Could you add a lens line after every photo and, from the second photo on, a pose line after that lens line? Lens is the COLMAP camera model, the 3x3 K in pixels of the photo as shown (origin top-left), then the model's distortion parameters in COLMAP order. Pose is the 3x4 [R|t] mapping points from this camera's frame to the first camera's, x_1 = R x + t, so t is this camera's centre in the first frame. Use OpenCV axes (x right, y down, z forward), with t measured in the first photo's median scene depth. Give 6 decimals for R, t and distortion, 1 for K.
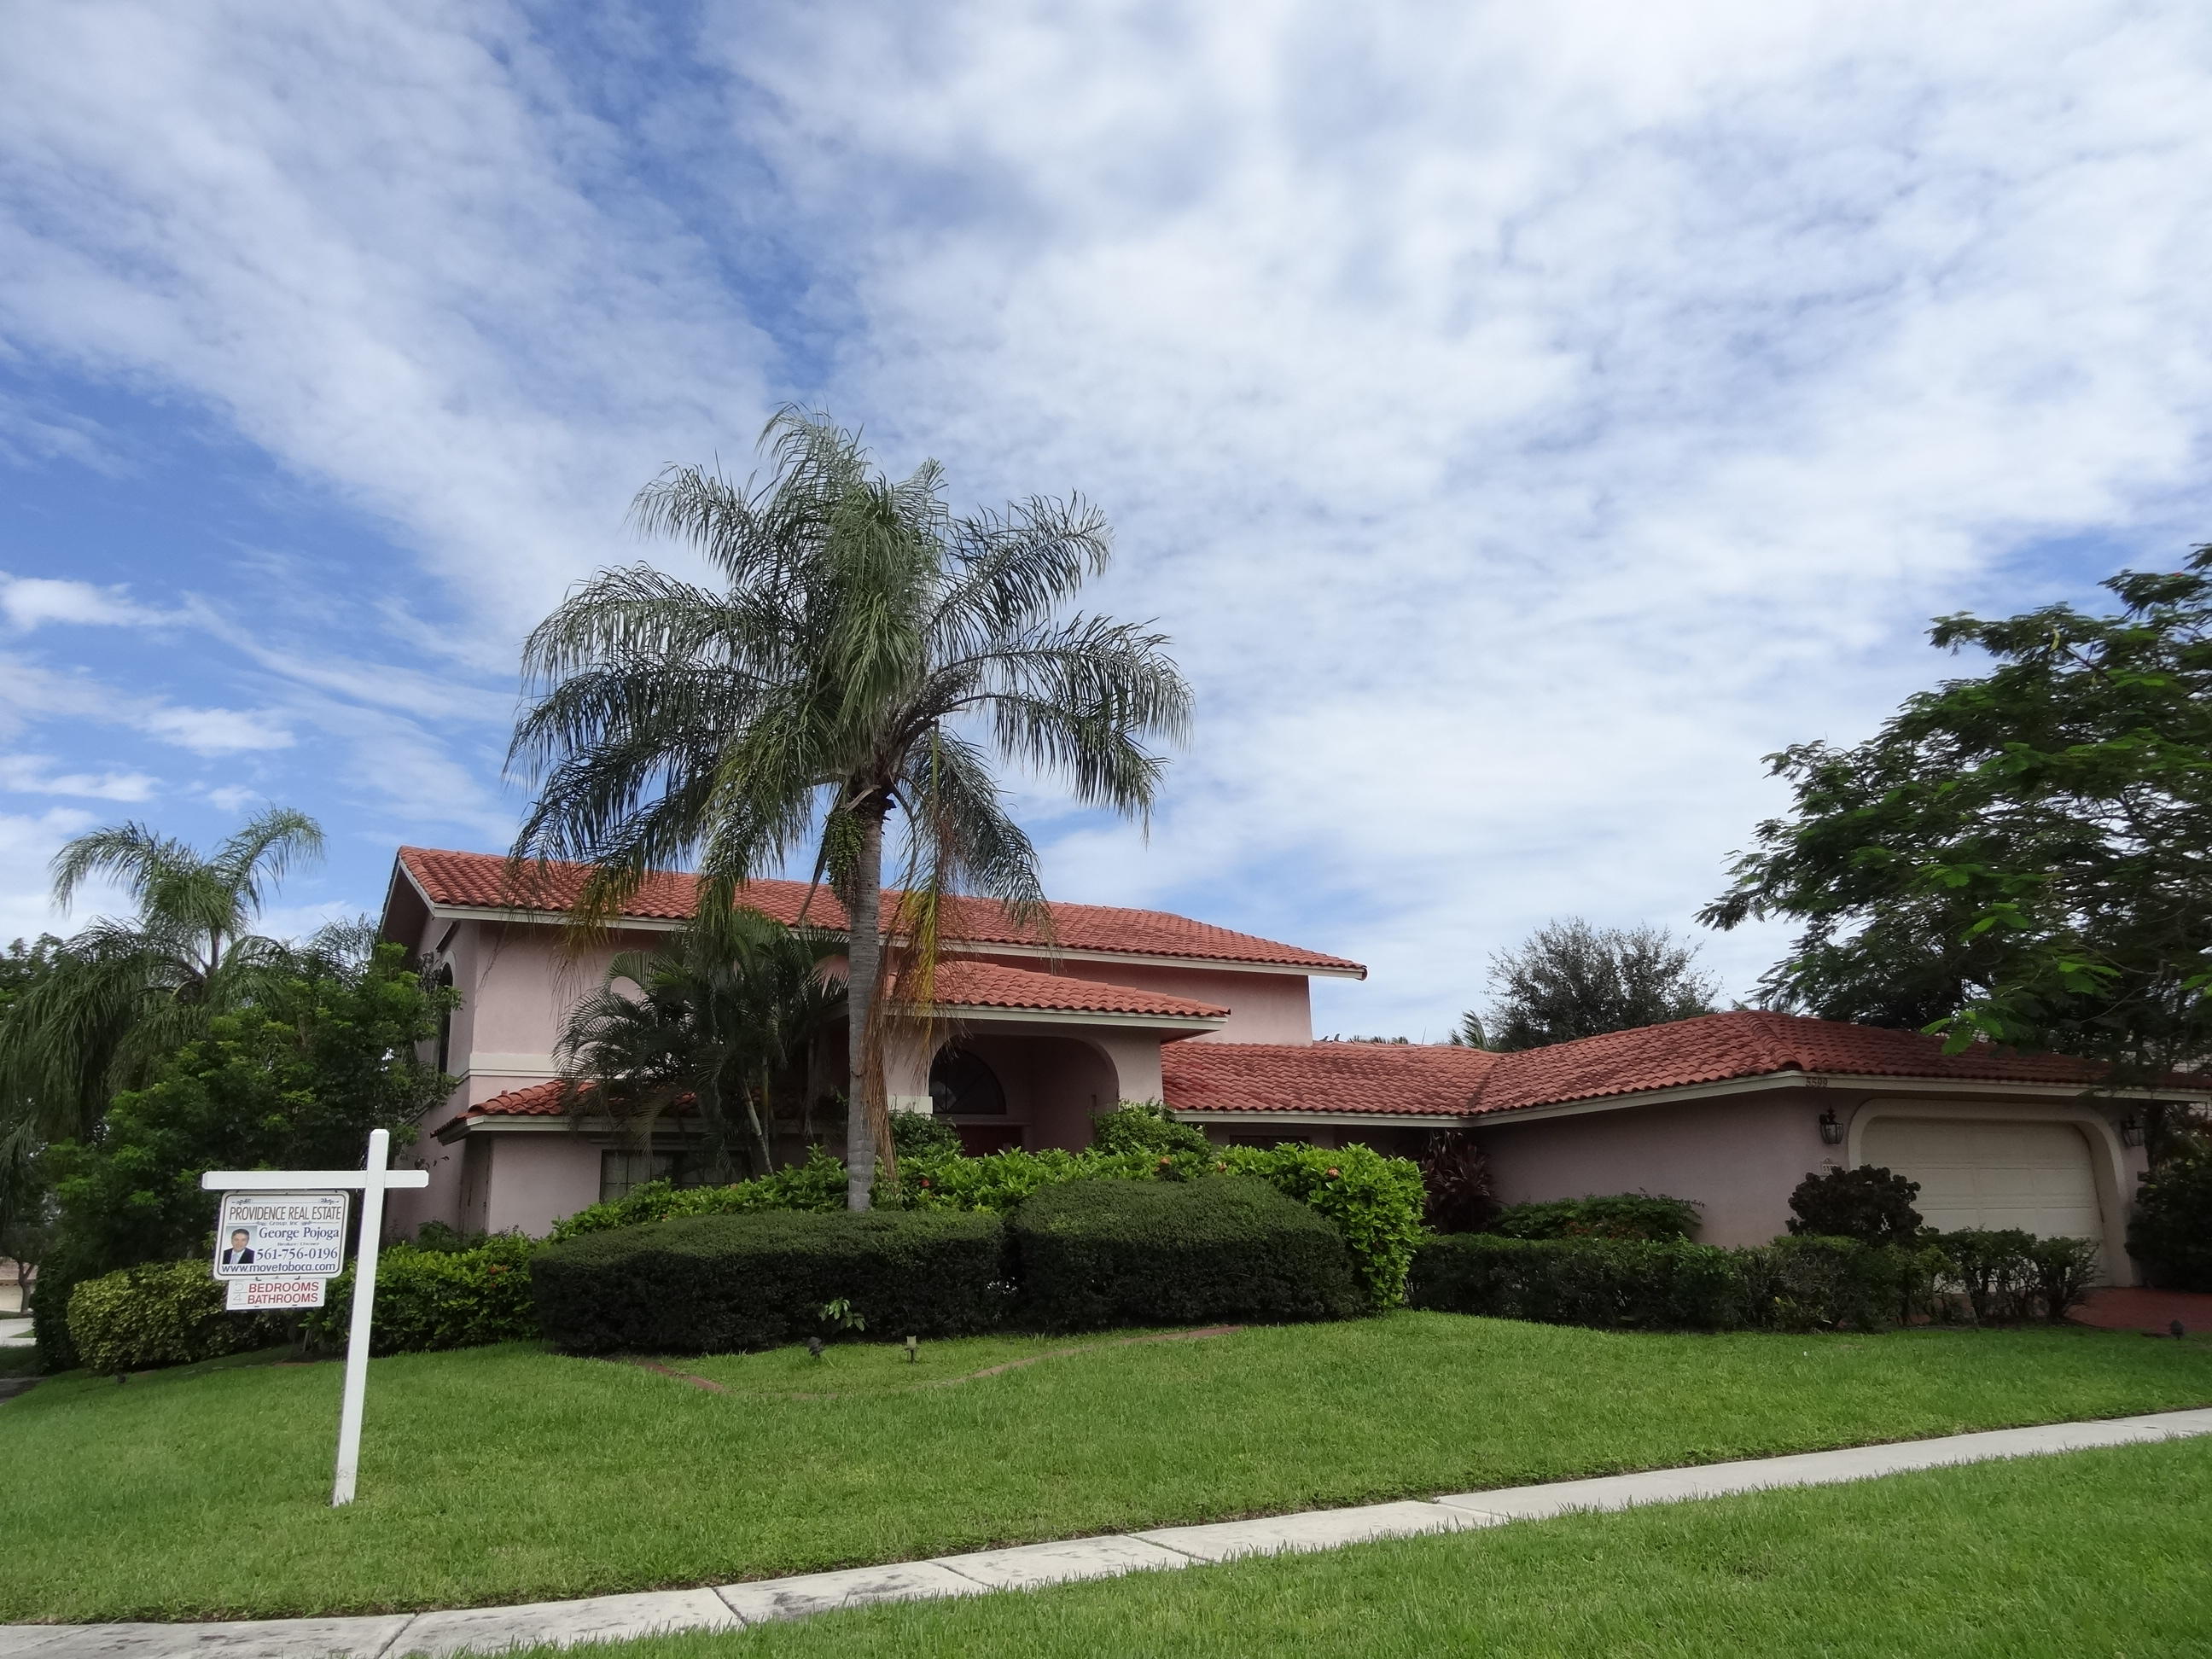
lens RADIAL K [[1650.6, 0, 1095.5], [0, 1650.6, 818.5], [0, 0, 1]] dist [0.003075, 0.005195]
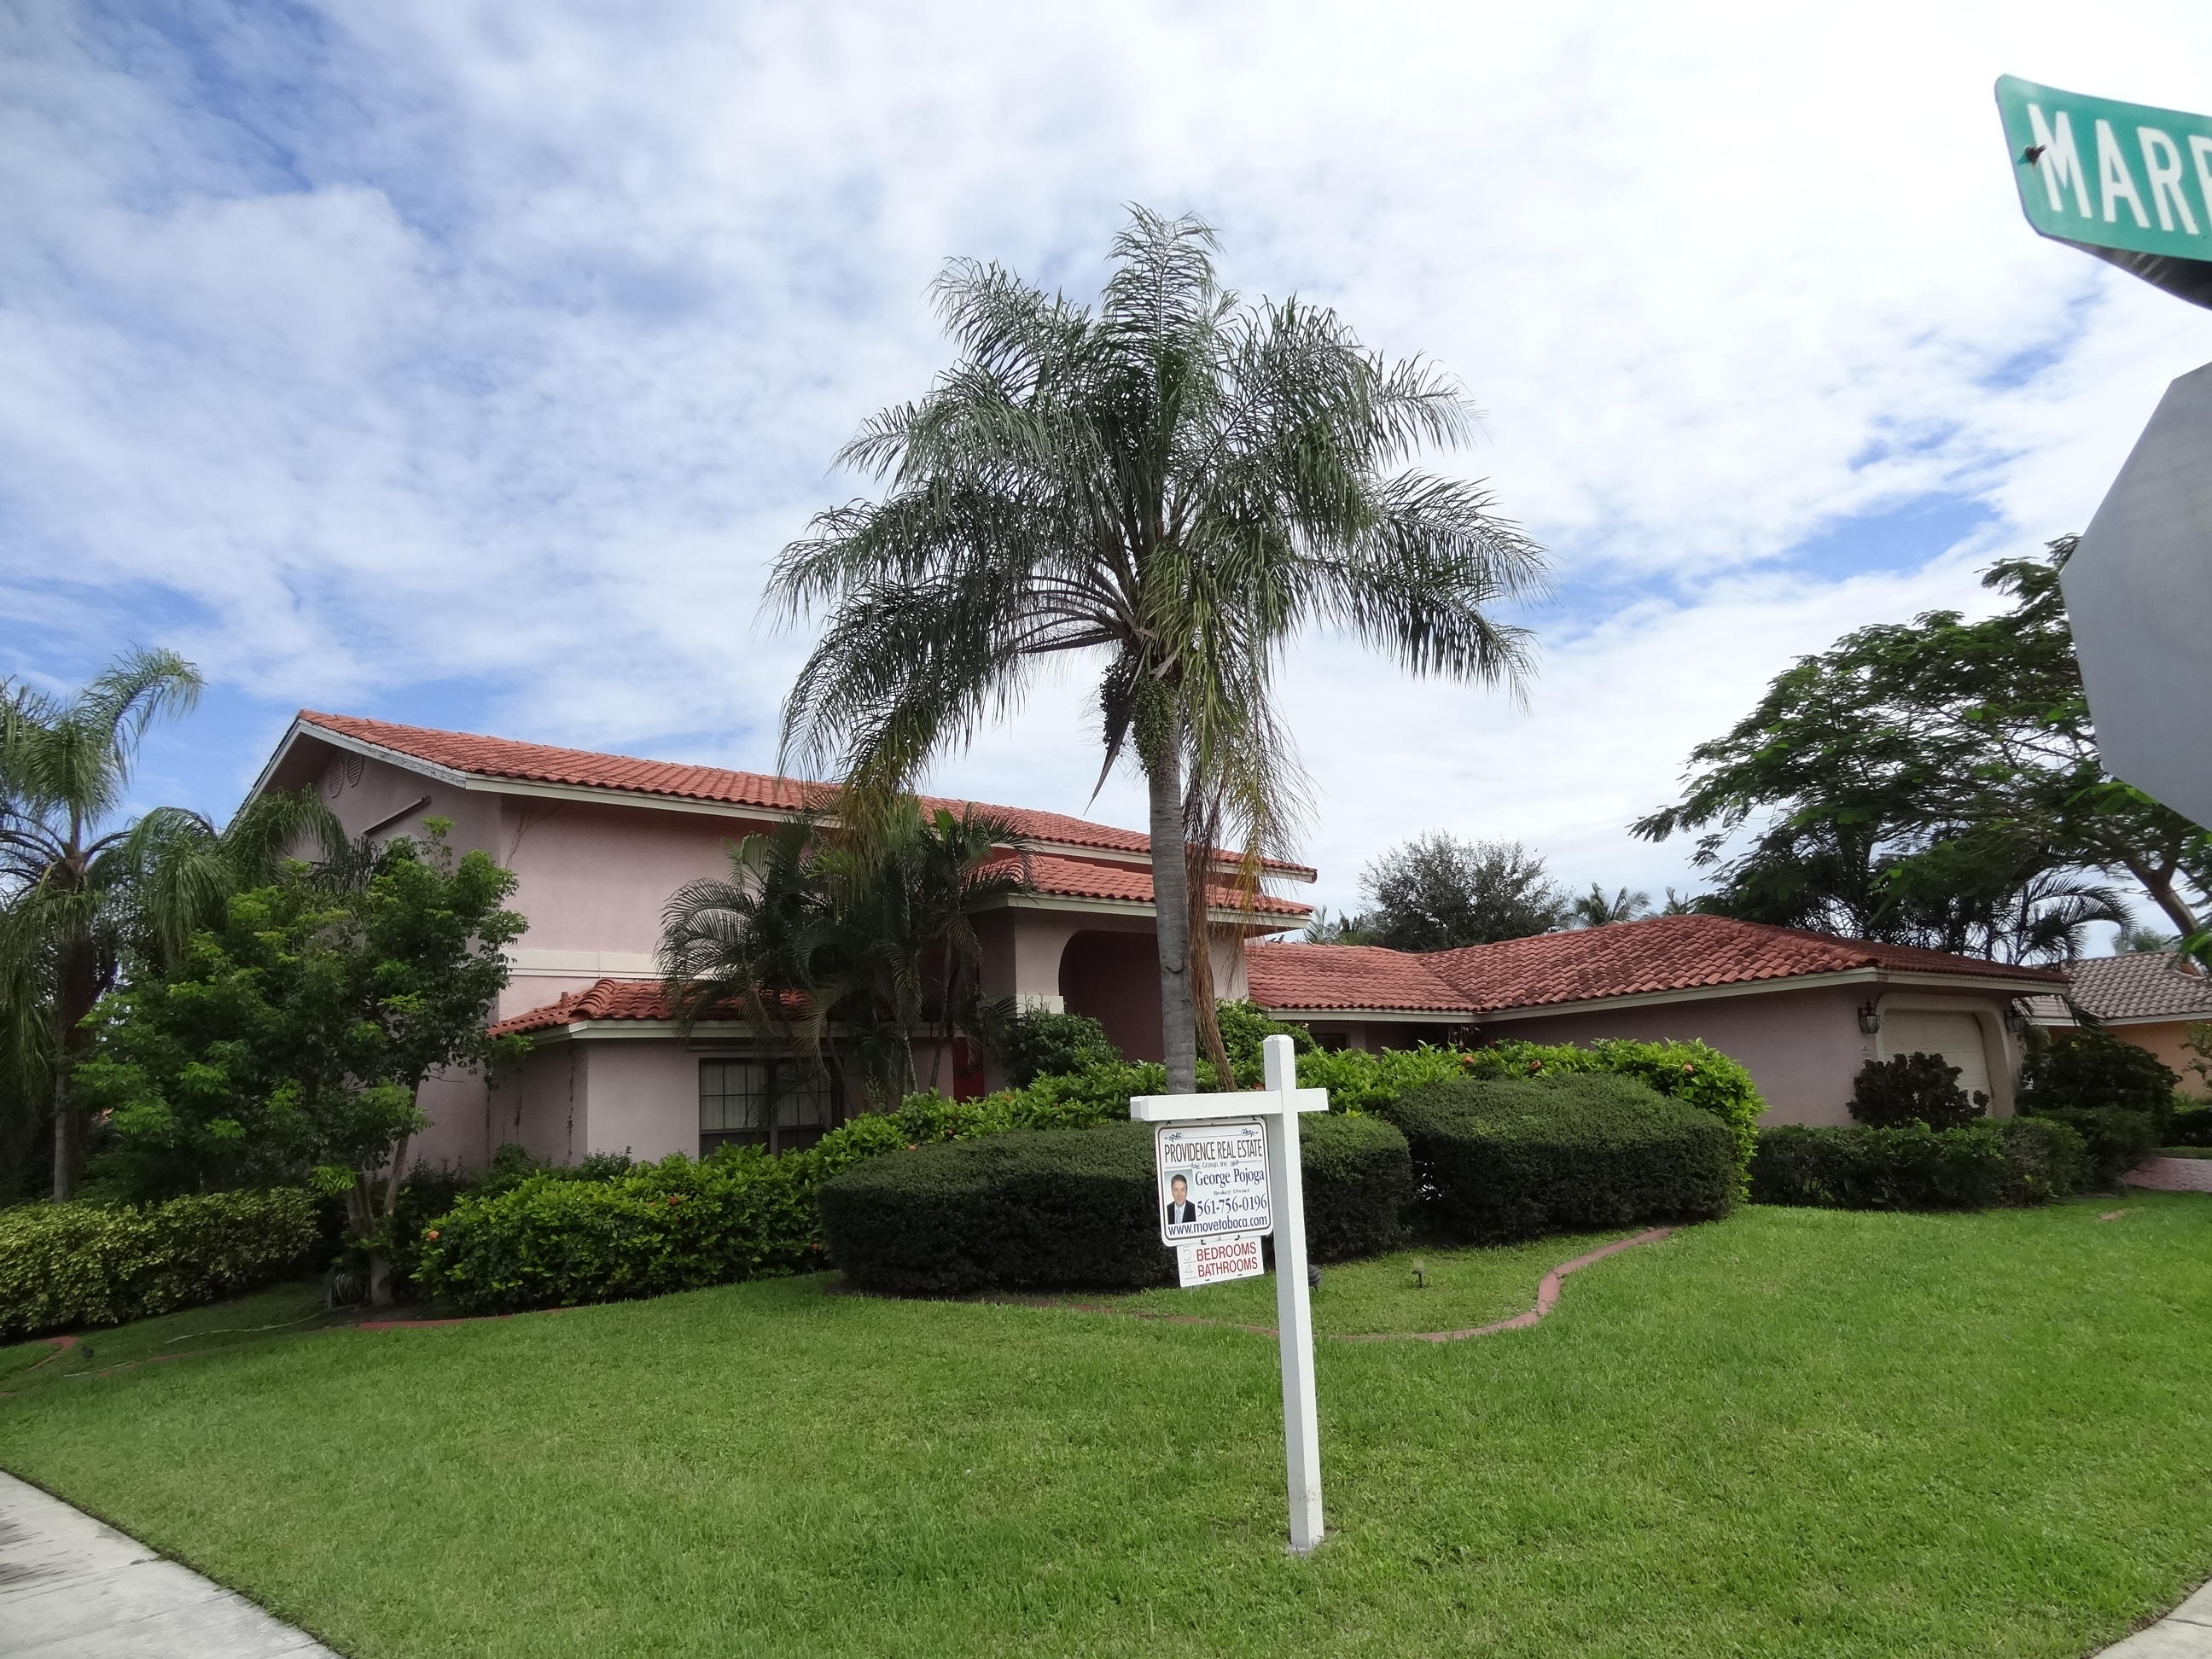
lens RADIAL K [[1532.8, 0, 1095.0], [0, 1532.8, 843.9], [0, 0, 1]] dist [0.000817, 0.009523]
pose [[0.961586, 0.020919, 0.273707, -0.343374], [-0.038872, 0.997421, 0.060335, 0.031588], [-0.271739, -0.068657, 0.959919, 0.179802]]
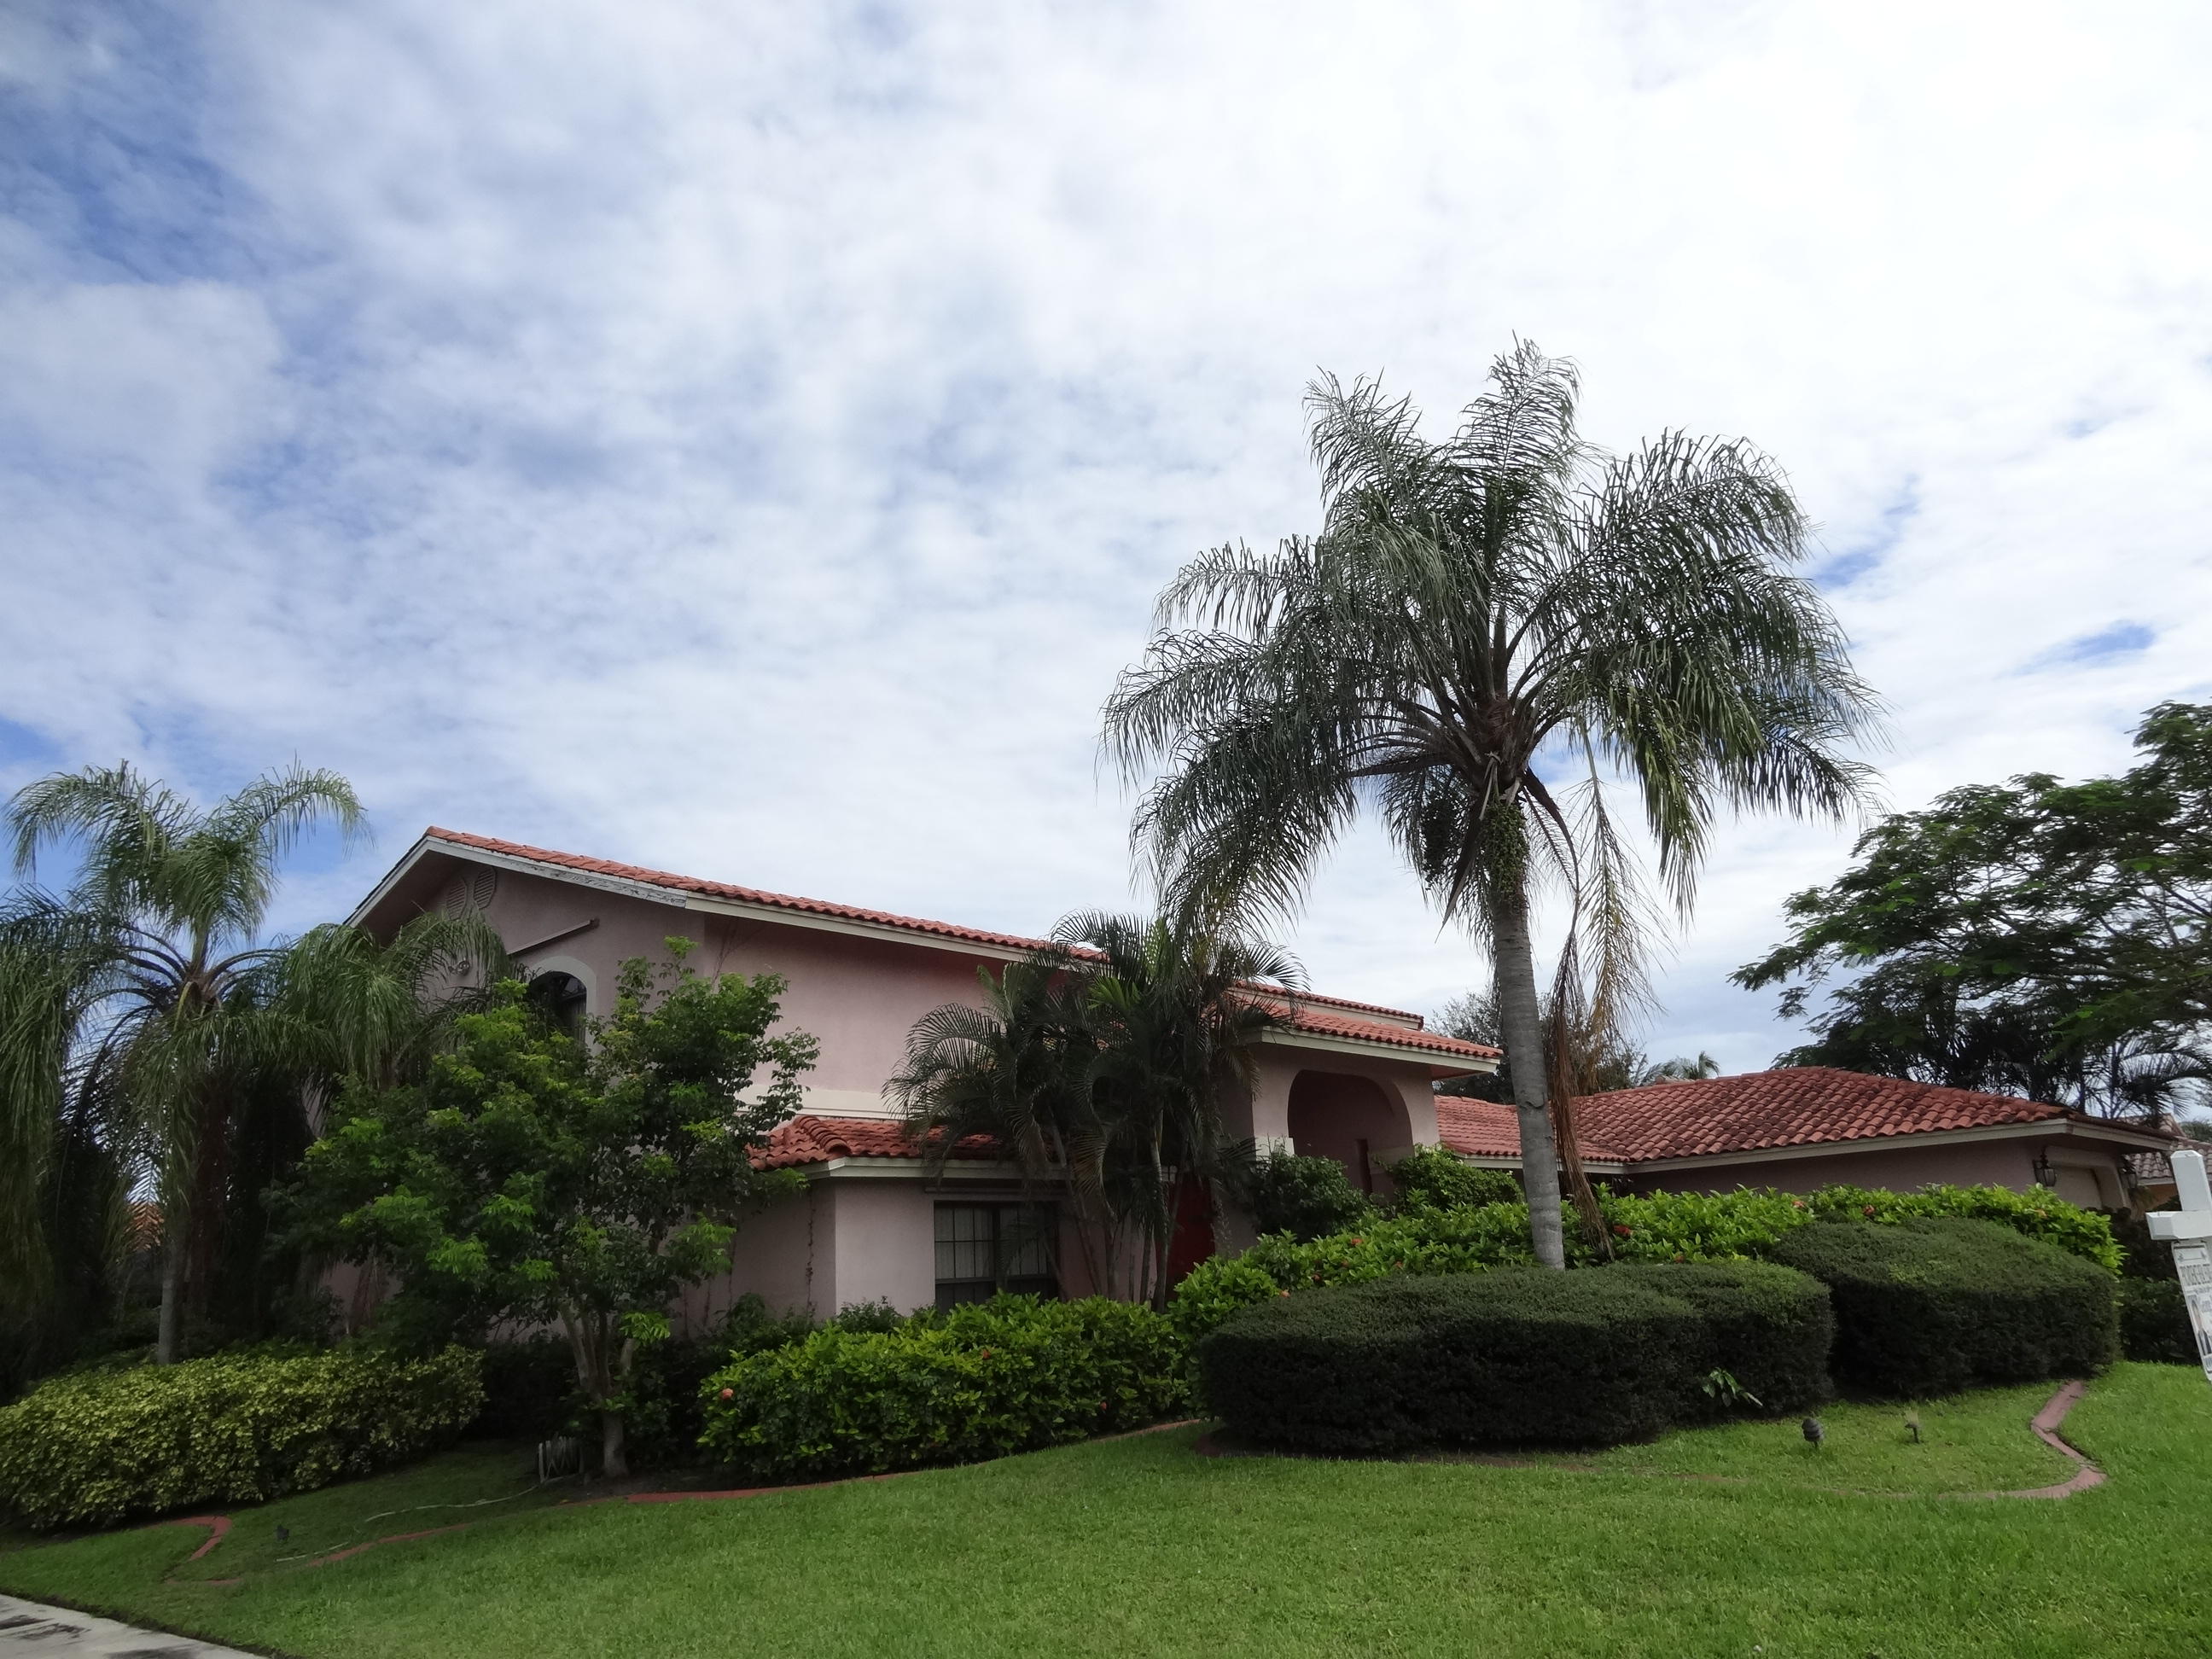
lens RADIAL K [[1532.8, 0, 1095.0], [0, 1532.8, 843.9], [0, 0, 1]] dist [0.000817, 0.009523]
pose [[0.936232, 0.071847, 0.343960, -0.532403], [-0.059593, 0.997159, -0.046082, 0.057771], [-0.346293, 0.022646, 0.937853, 0.270786]]
